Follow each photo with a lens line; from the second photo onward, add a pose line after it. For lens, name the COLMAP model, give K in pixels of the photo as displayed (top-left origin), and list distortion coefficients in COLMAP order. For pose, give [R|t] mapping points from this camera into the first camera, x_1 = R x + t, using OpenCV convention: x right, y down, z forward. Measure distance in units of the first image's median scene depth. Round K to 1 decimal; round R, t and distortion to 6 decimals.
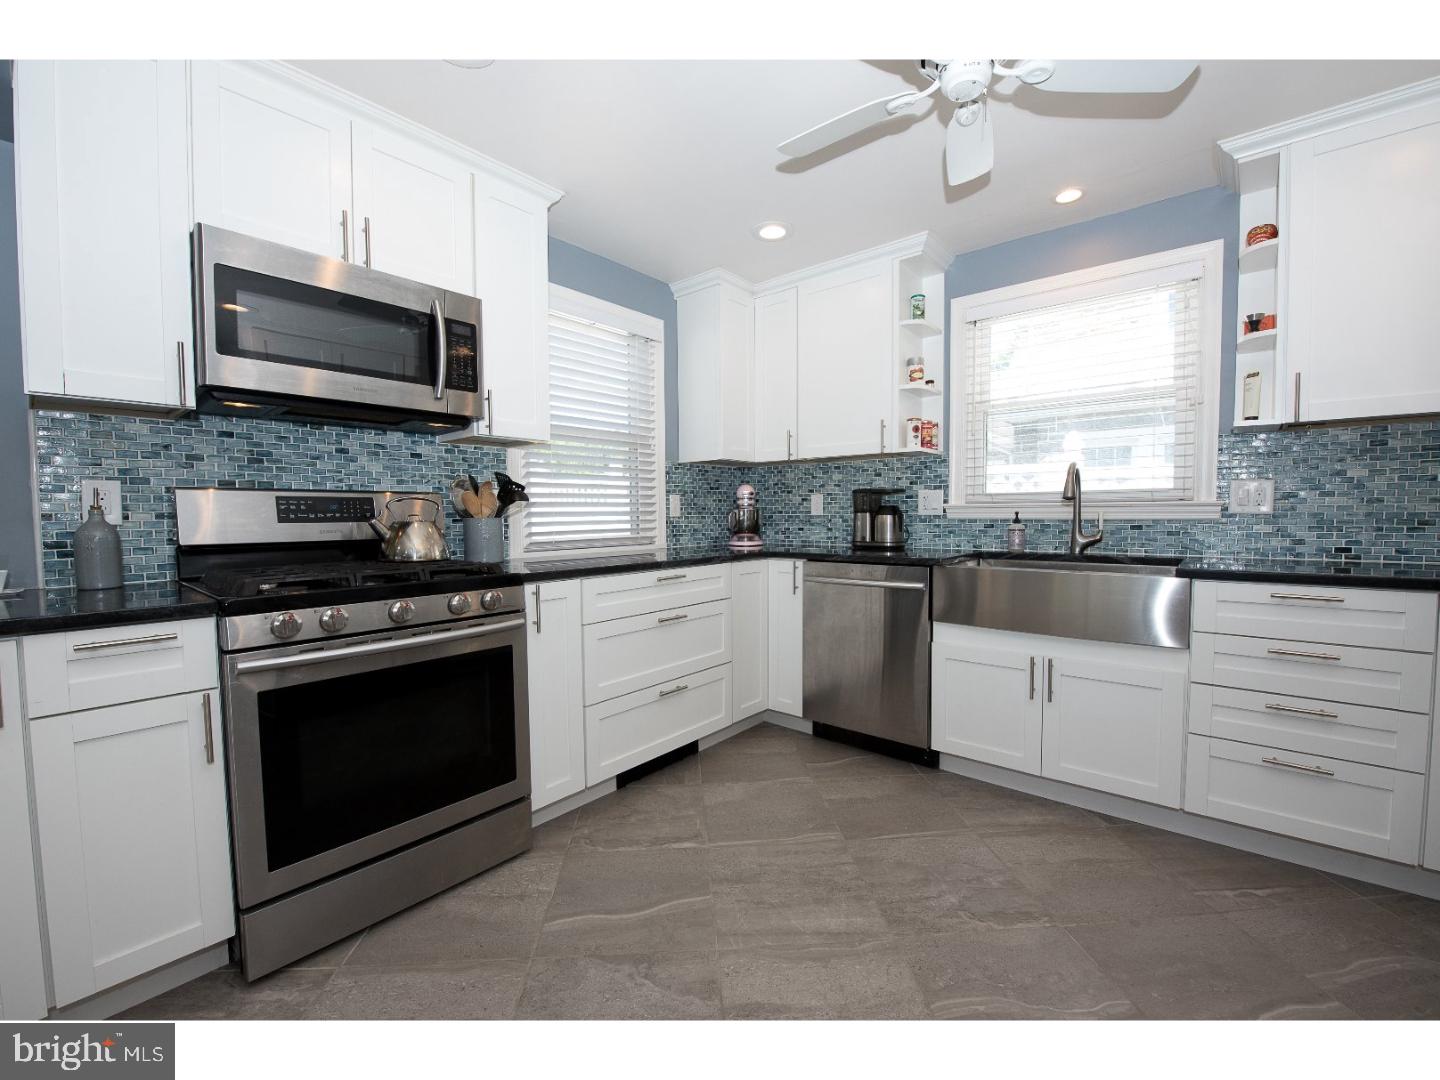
lens RADIAL K [[608.3, 0, 720.0], [0, 608.3, 540.0], [0, 0, 1]] dist [-0.016305, -0.000129]
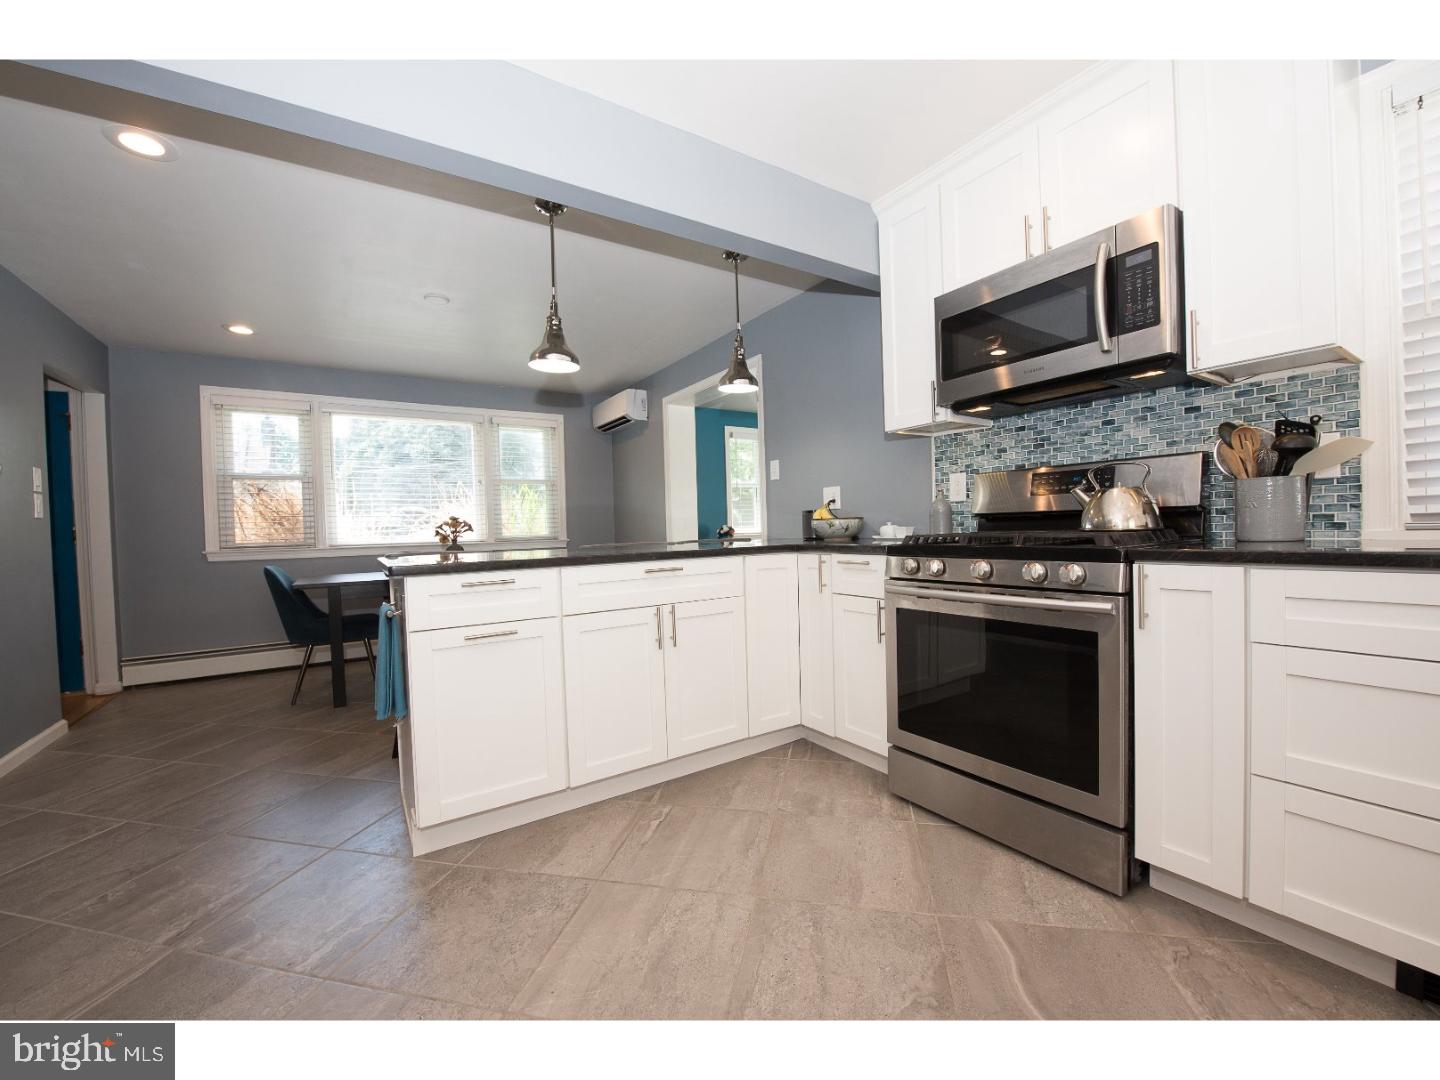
lens RADIAL K [[577.9, 0, 720.0], [0, 577.9, 540.0], [0, 0, 1]] dist [-0.012010, -0.000020]
pose [[-0.290595, 0.039249, -0.956041, 0.441535], [-0.005483, 0.999074, 0.042683, 0.011216], [0.956830, 0.017645, -0.290111, 0.579979]]
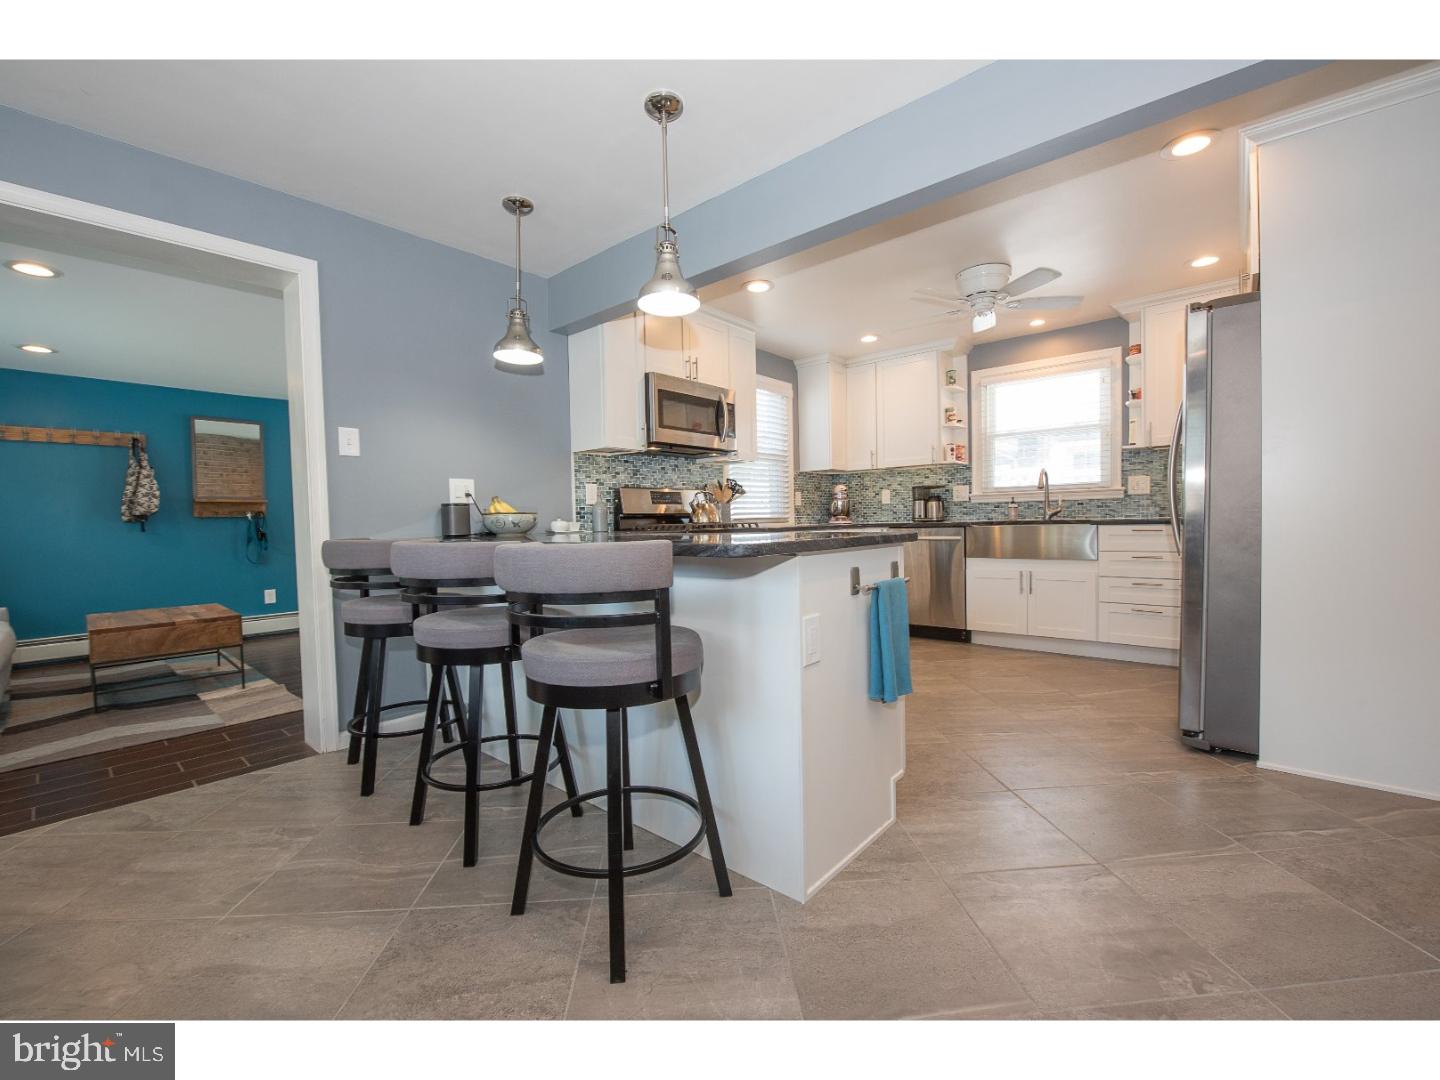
lens RADIAL K [[615.6, 0, 720.0], [0, 615.6, 540.0], [0, 0, 1]] dist [0.002884, -0.006860]
pose [[0.999877, -0.015110, -0.004293, -0.385878], [0.015058, 0.999815, -0.011945, 0.095695], [0.004473, 0.011879, 0.999919, -0.863325]]
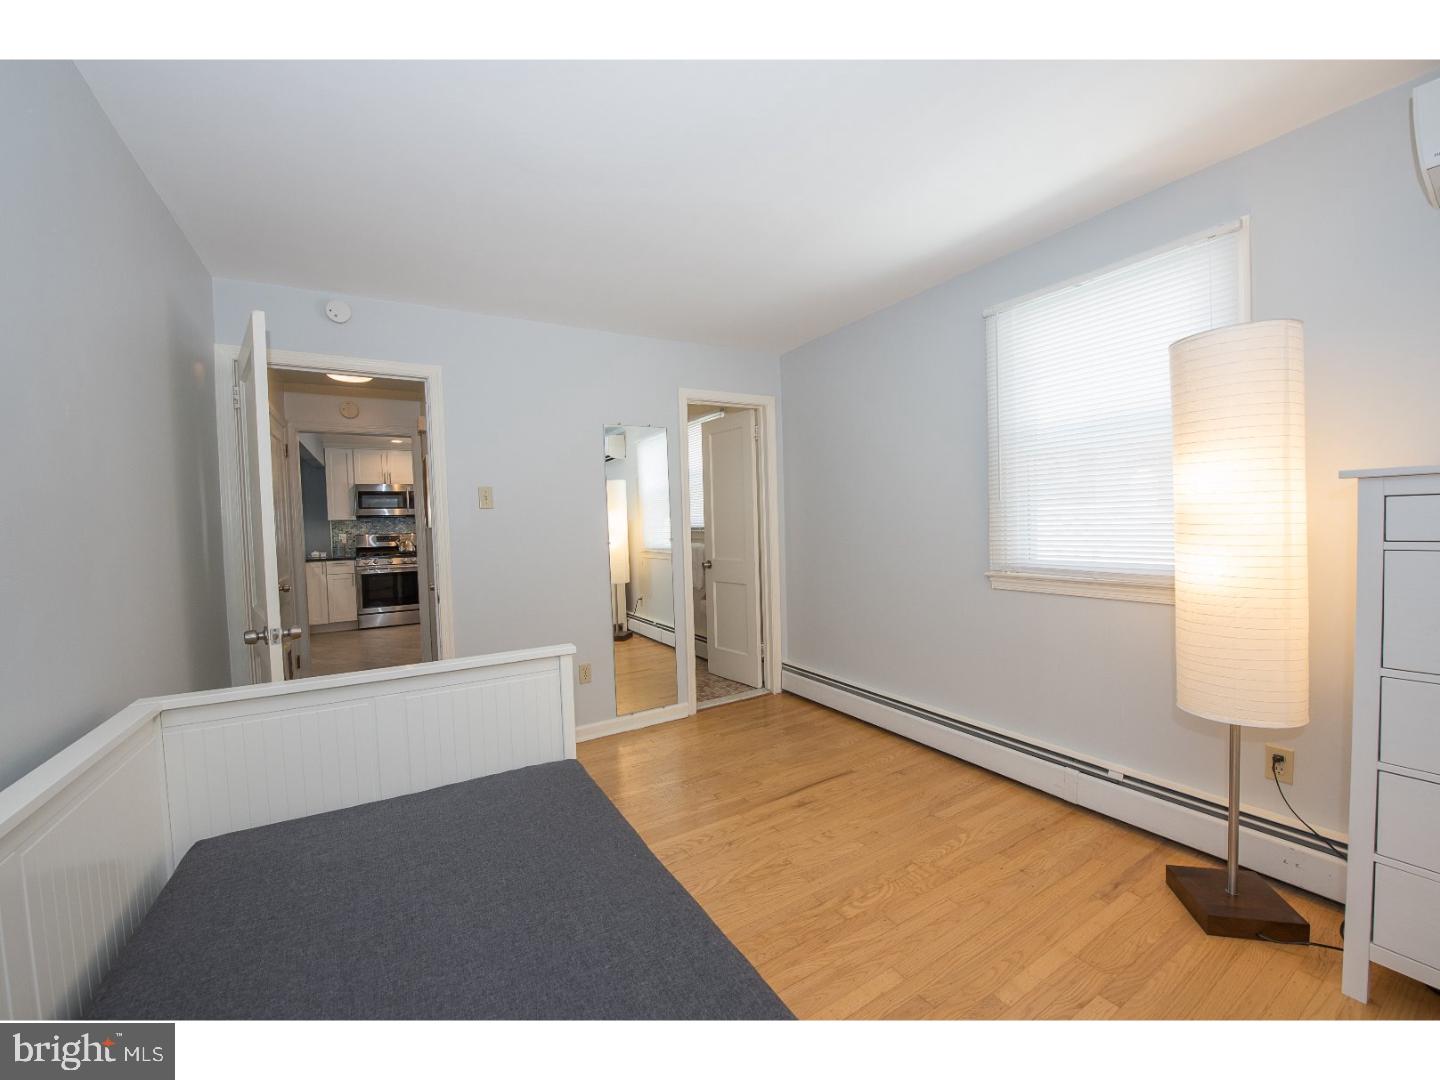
lens RADIAL K [[577.9, 0, 720.0], [0, 577.9, 540.0], [0, 0, 1]] dist [-0.012010, -0.000020]
pose [[0.944722, -0.016840, -0.327440, 2.319231], [0.013296, 0.999826, -0.013057, 0.034523], [0.327603, 0.007981, 0.944782, -1.648194]]
